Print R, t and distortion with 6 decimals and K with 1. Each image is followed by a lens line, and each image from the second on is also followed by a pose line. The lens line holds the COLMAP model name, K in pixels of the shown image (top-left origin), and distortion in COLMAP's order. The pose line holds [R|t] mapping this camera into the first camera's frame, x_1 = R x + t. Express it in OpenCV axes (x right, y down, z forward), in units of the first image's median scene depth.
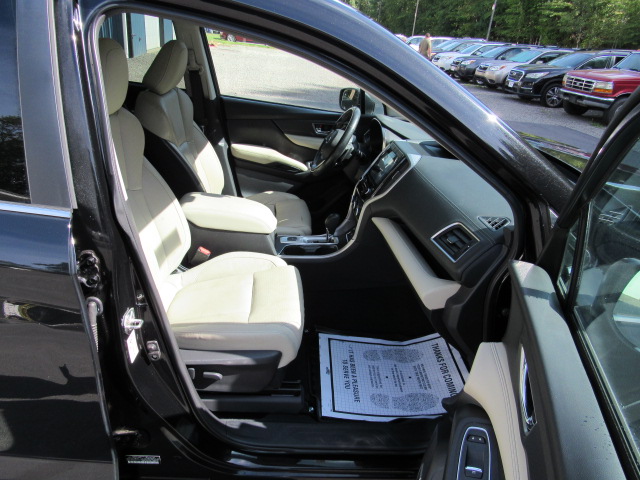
lens RADIAL K [[463.4, 0, 320.0], [0, 463.4, 240.0], [0, 0, 1]] dist [-0.047379, 0.046323]
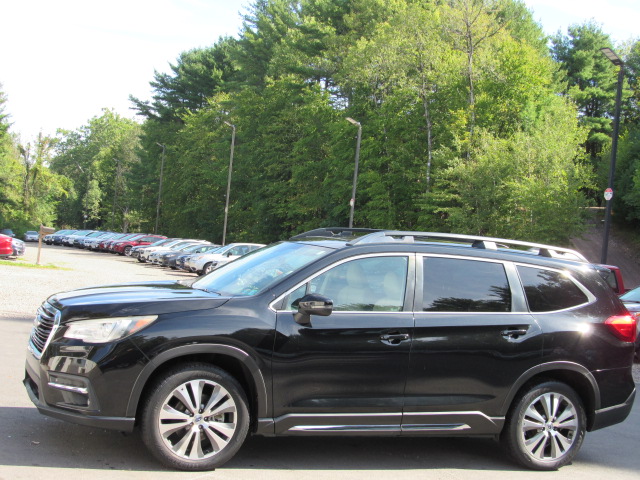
lens RADIAL K [[981.2, 0, 320.0], [0, 981.2, 240.0], [0, 0, 1]] dist [-0.125257, 0.134399]
pose [[0.952667, -0.003323, 0.303998, -0.146409], [0.126550, 0.913527, -0.386593, 0.126230], [-0.276426, 0.406765, 0.870707, -0.302917]]
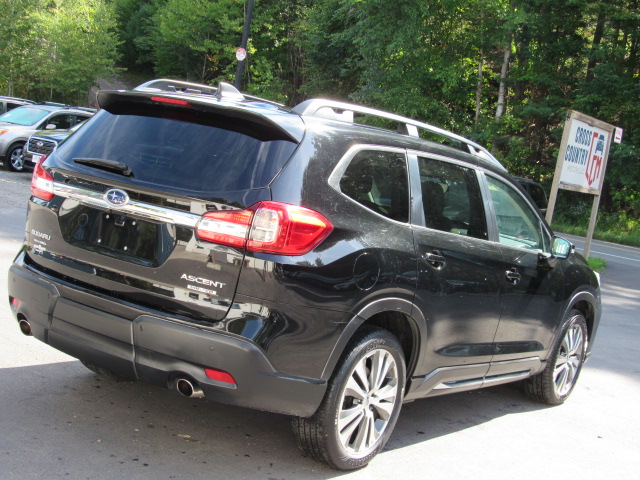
lens RADIAL K [[981.2, 0, 320.0], [0, 981.2, 240.0], [0, 0, 1]] dist [-0.125257, 0.134399]
pose [[0.631796, -0.057478, 0.773001, -0.327504], [0.228367, 0.966787, -0.114763, 0.021080], [-0.740731, 0.249035, 0.623939, -0.114983]]
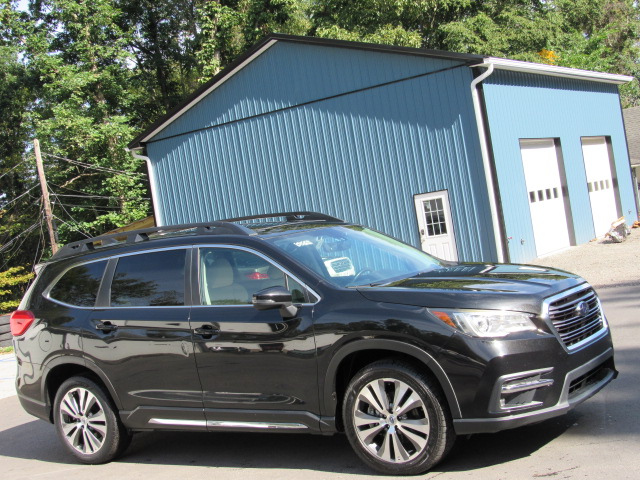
lens RADIAL K [[987.5, 0, 320.0], [0, 987.5, 240.0], [0, 0, 1]] dist [-0.110719, 0.114357]
pose [[0.751809, -0.201008, -0.627996, 0.270937], [-0.064419, 0.925456, -0.373339, 0.119860], [0.656227, 0.321134, 0.682817, -0.199924]]
